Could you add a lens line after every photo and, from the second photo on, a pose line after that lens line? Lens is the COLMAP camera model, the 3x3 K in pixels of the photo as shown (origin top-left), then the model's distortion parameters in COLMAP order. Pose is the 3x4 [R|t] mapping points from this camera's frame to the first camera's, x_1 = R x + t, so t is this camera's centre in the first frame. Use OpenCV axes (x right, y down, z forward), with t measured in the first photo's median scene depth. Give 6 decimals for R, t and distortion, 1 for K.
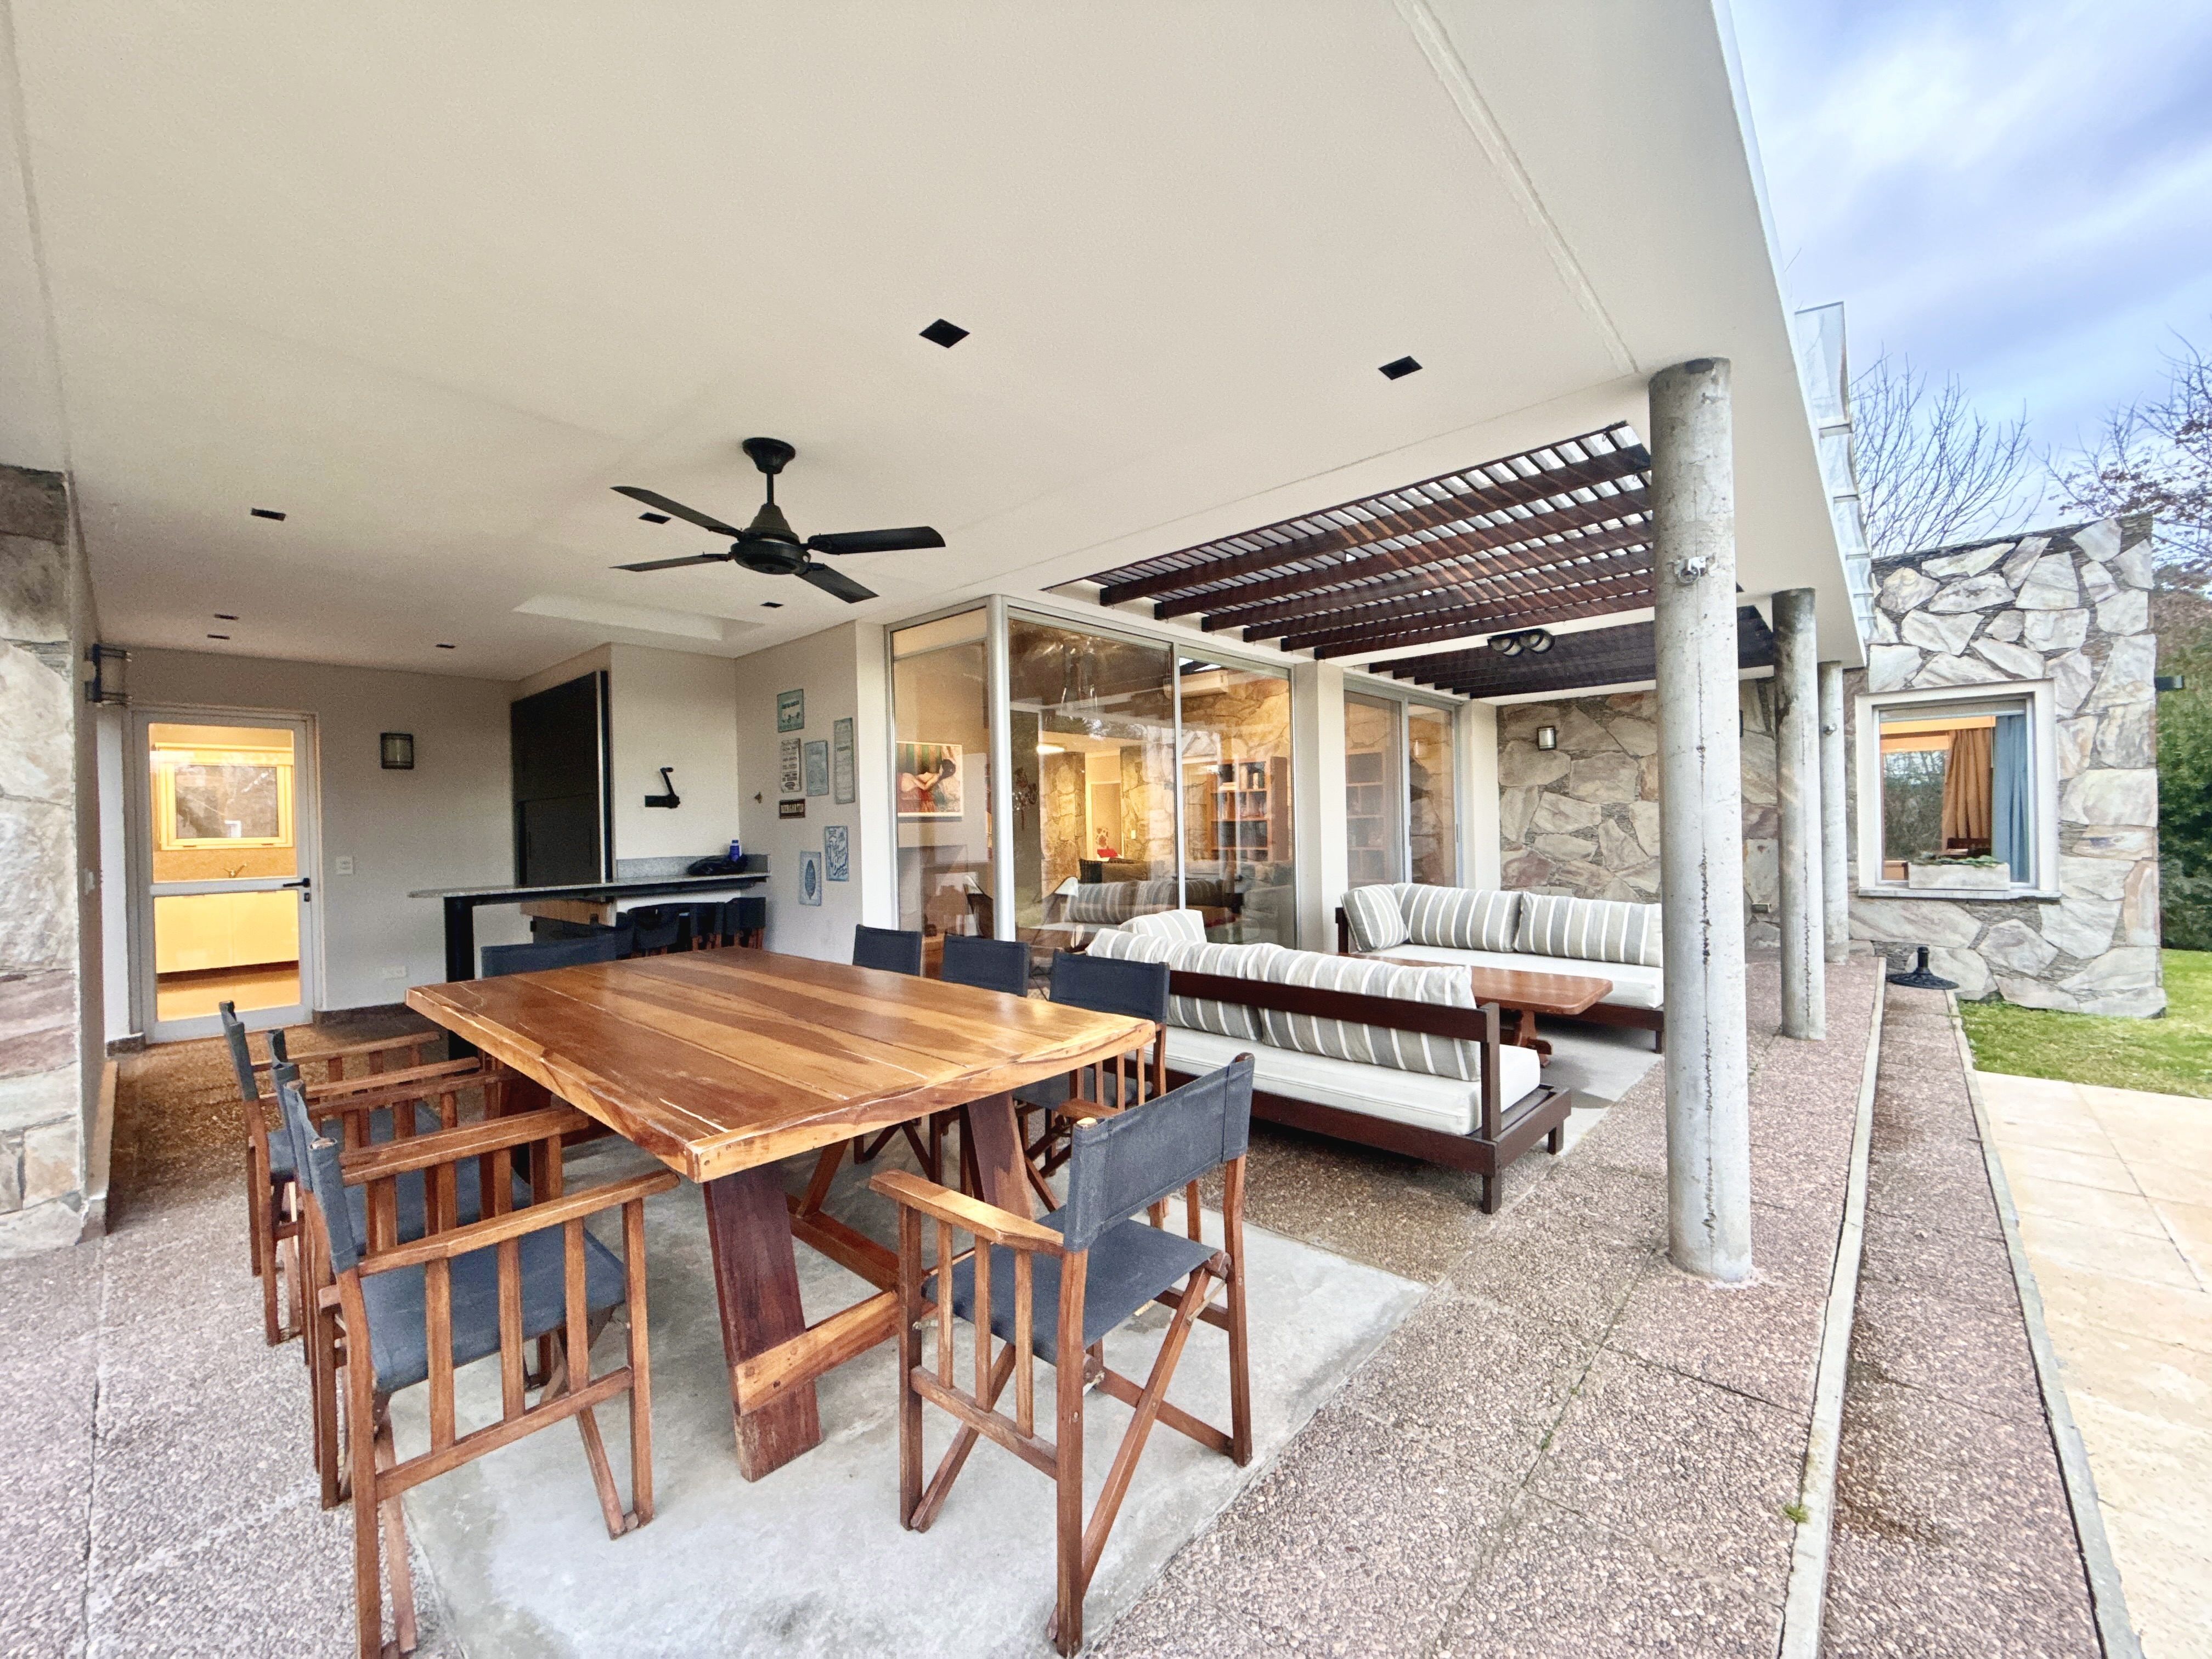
lens RADIAL K [[872.4, 0, 1106.8], [0, 872.4, 831.9], [0, 0, 1]] dist [-0.004045, 0.002010]
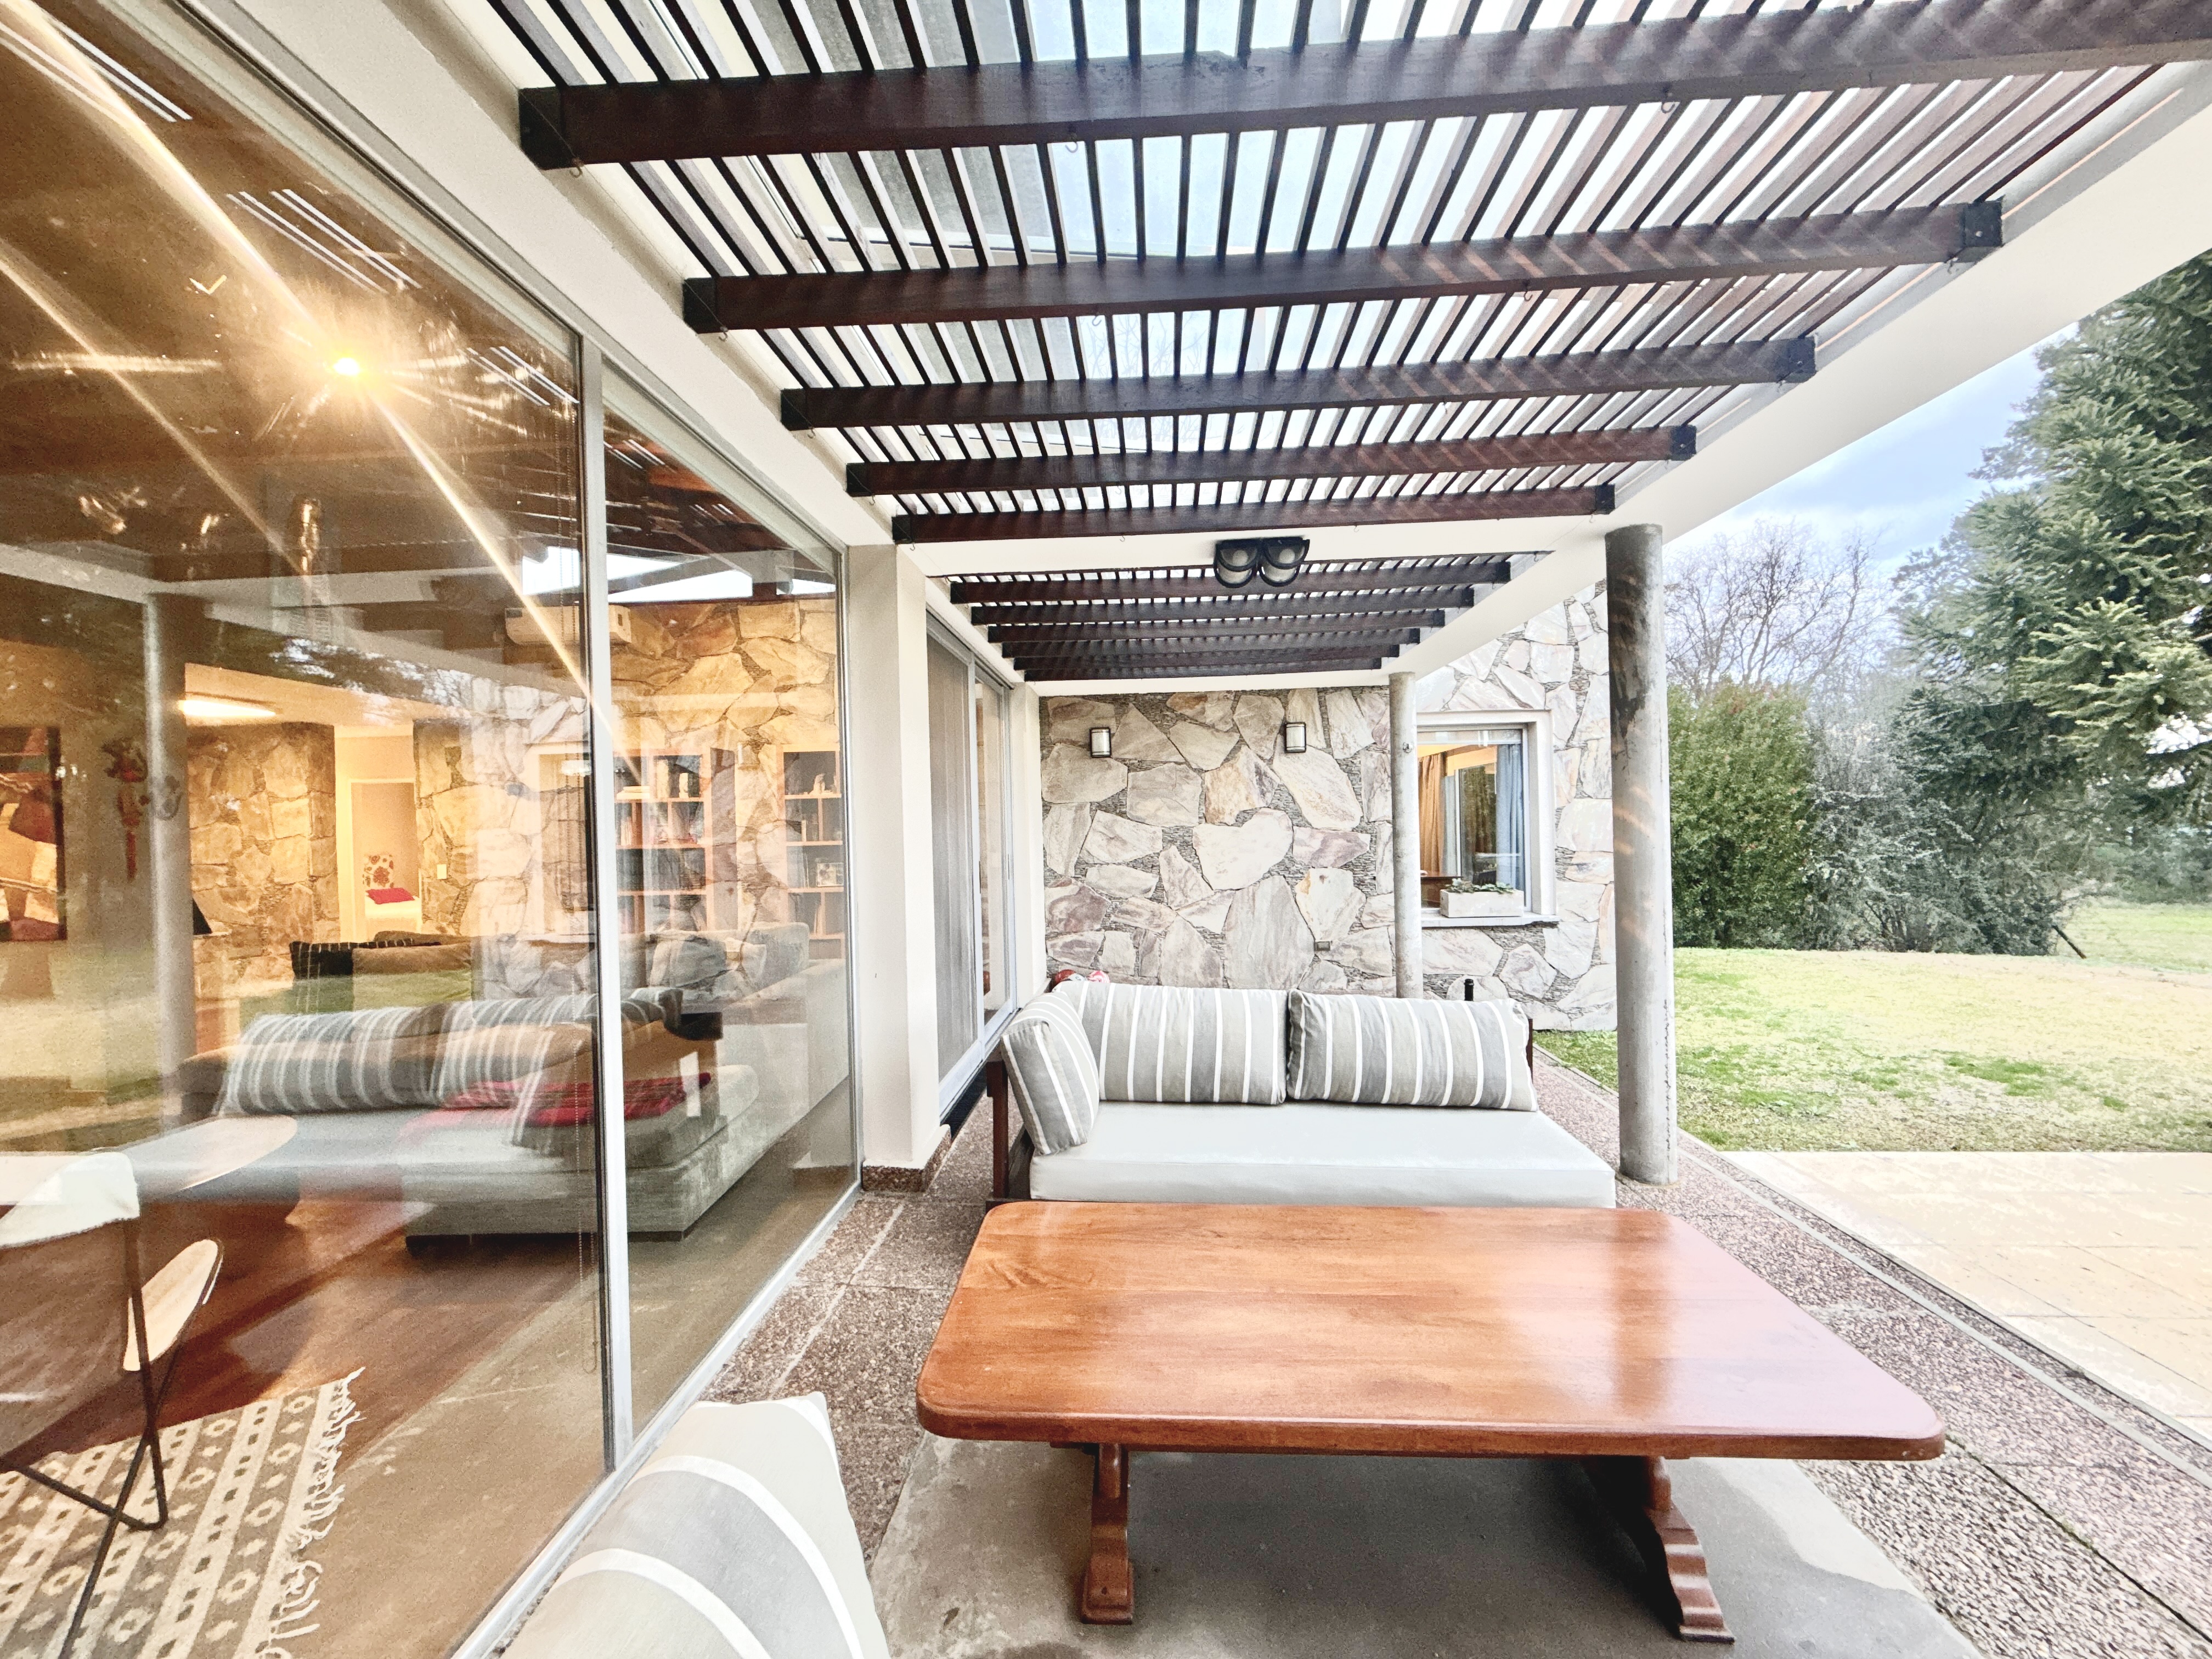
lens RADIAL K [[872.4, 0, 1102.0], [0, 872.4, 833.2], [0, 0, 1]] dist [-0.004045, 0.002010]
pose [[0.780434, -0.001171, 0.625237, 0.019628], [0.009298, 0.999909, -0.009734, -0.023256], [-0.625169, 0.013411, 0.780374, 0.499432]]
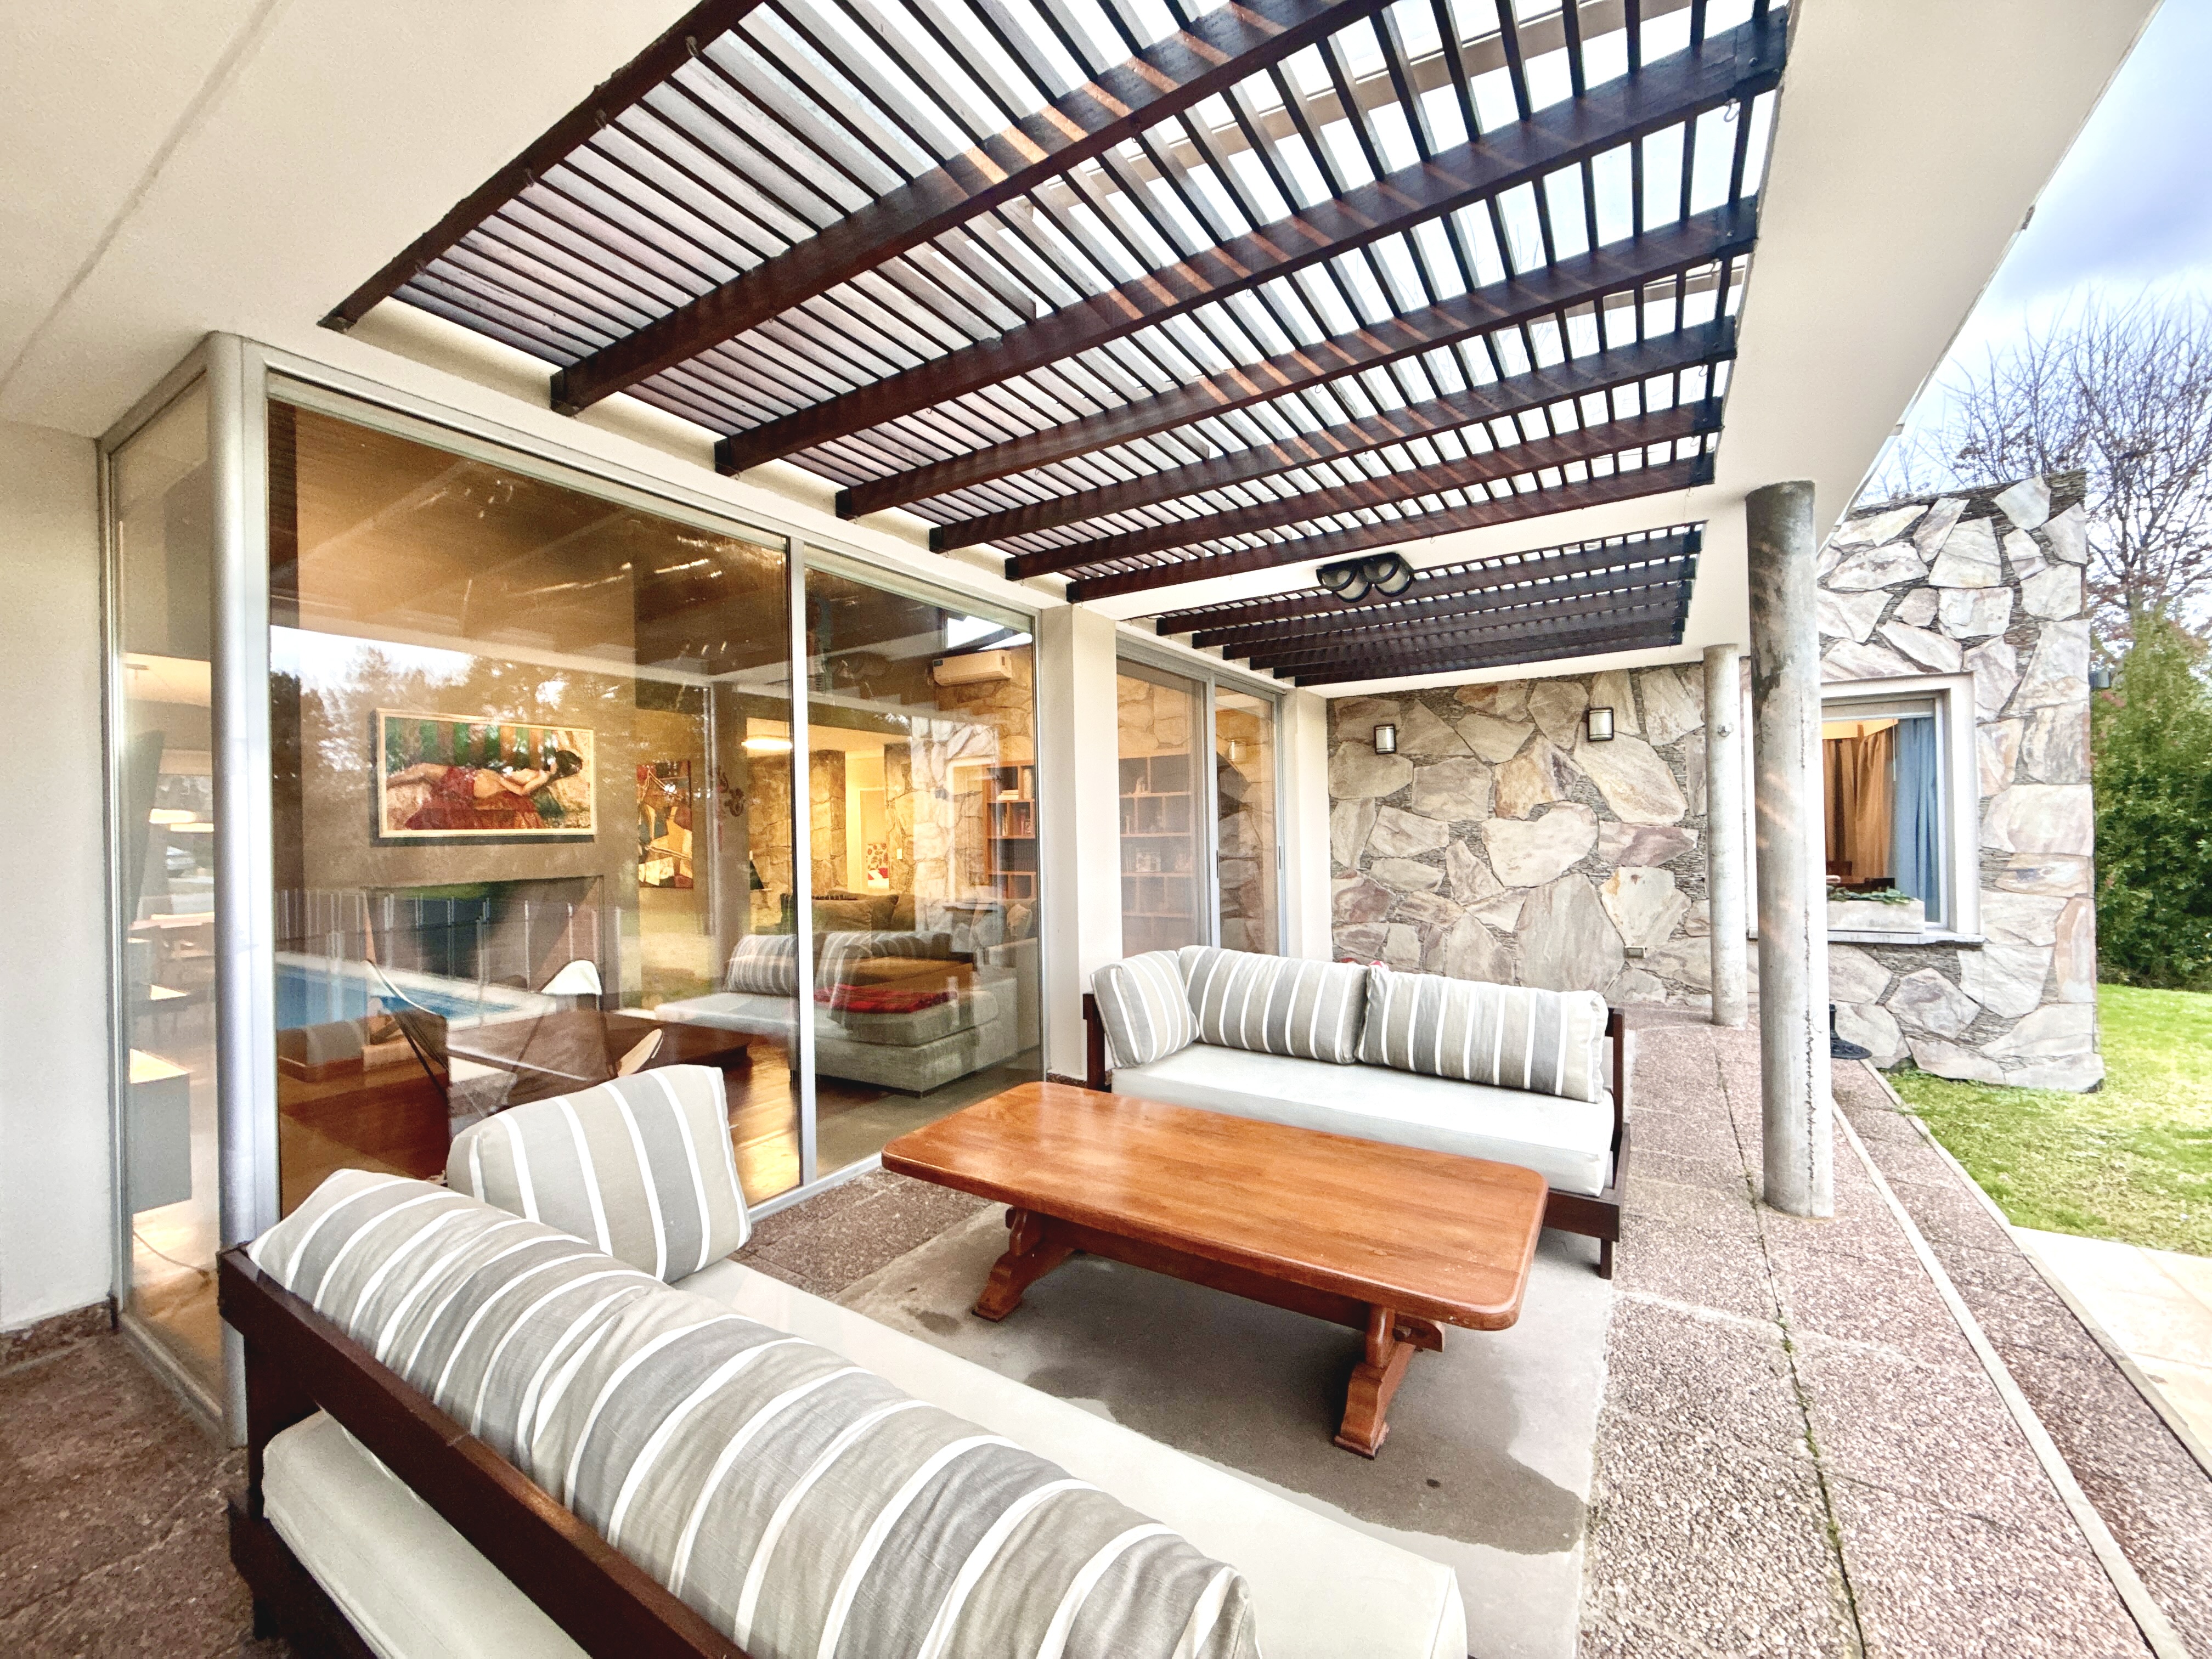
lens RADIAL K [[872.4, 0, 1104.8], [0, 872.4, 831.8], [0, 0, 1]] dist [-0.004045, 0.002010]
pose [[0.984758, 0.003342, 0.173899, 0.140951], [-0.001511, 0.999942, -0.010662, -0.016622], [-0.173924, 0.010237, 0.984706, 0.324638]]
